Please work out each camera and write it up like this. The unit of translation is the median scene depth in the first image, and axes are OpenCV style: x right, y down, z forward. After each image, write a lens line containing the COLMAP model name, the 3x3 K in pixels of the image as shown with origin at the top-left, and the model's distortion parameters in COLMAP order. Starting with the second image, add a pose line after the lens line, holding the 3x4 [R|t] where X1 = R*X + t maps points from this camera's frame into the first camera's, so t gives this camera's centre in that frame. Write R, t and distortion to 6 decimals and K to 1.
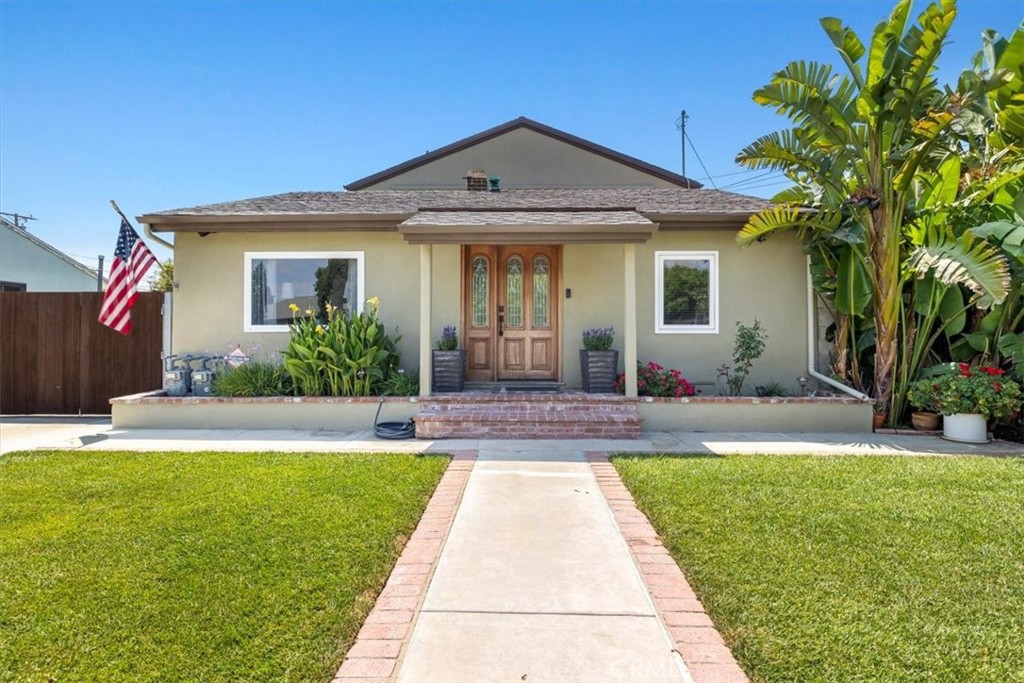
lens RADIAL K [[505.5, 0, 504.8], [0, 505.5, 341.5], [0, 0, 1]] dist [-0.075962, 0.034340]
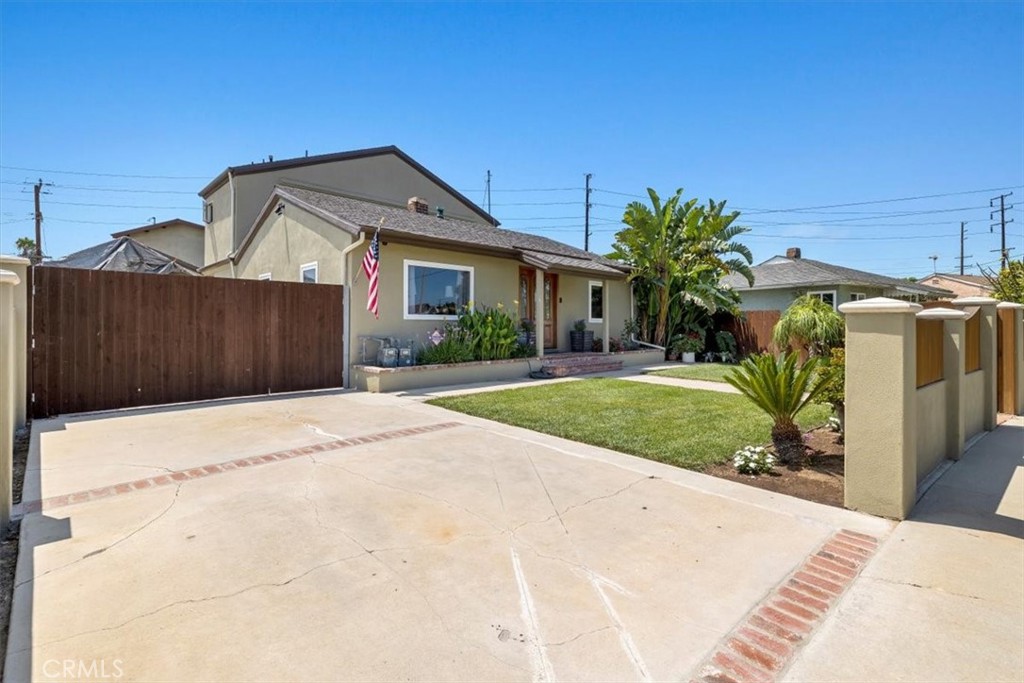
lens RADIAL K [[520.1, 0, 506.8], [0, 520.1, 338.5], [0, 0, 1]] dist [-0.080121, 0.040547]
pose [[0.677555, -0.017147, 0.735273, -1.357765], [-0.001123, 0.999703, 0.024348, -0.001582], [-0.735472, -0.017323, 0.677334, -0.154795]]
